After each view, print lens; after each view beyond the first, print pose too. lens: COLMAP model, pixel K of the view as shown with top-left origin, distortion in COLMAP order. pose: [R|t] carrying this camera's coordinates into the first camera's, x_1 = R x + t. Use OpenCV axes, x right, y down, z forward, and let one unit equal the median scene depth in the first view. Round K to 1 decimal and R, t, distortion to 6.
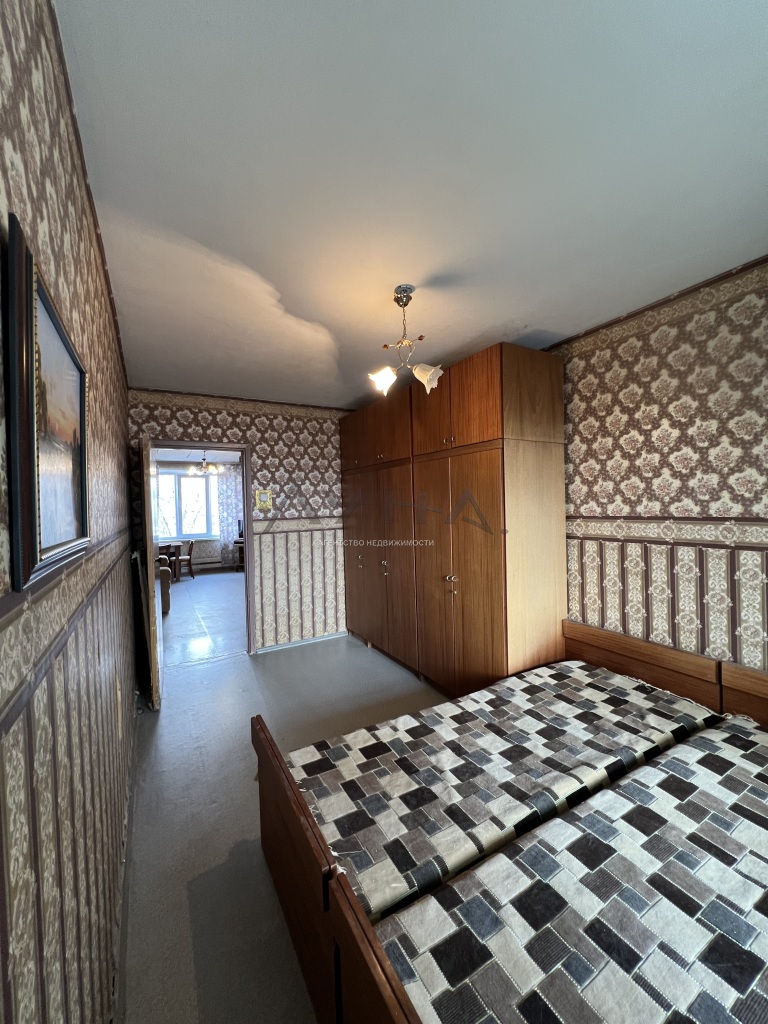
lens RADIAL K [[408.3, 0, 386.5], [0, 408.3, 513.8], [0, 0, 1]] dist [-0.003099, 0.000766]
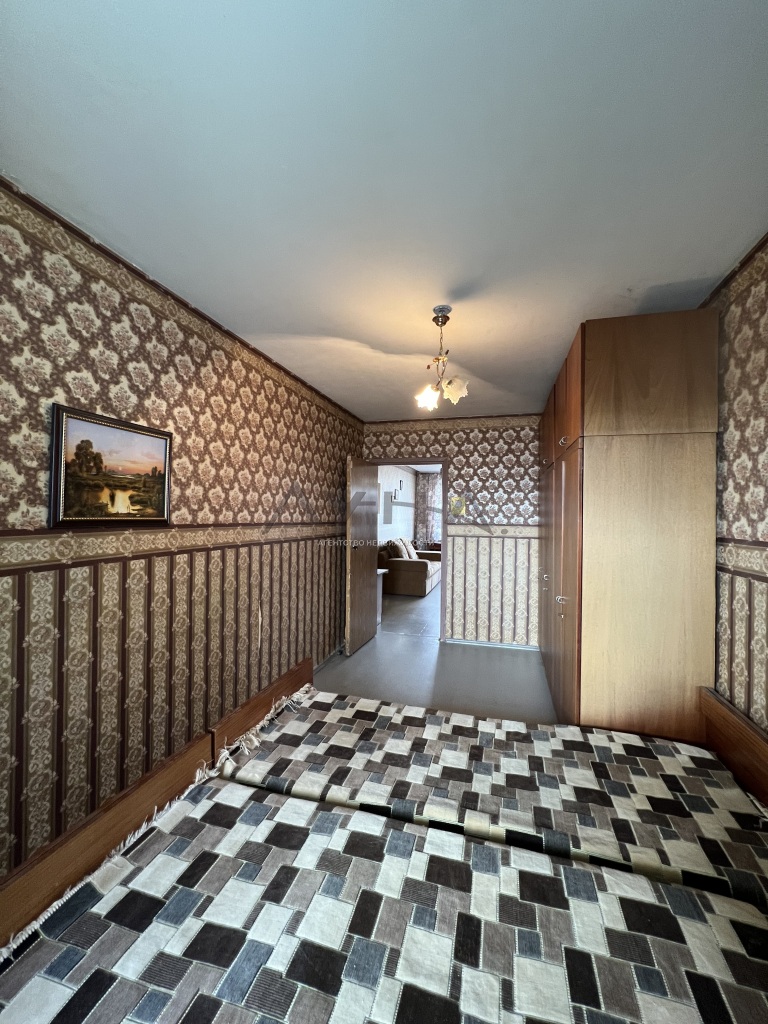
lens RADIAL K [[408.3, 0, 388.3], [0, 408.3, 514.6], [0, 0, 1]] dist [-0.003099, 0.000766]
pose [[0.696736, 0.036906, -0.716378, 0.635892], [-0.049764, 0.998756, 0.003053, -0.009106], [0.715600, 0.033522, 0.697706, 0.149173]]
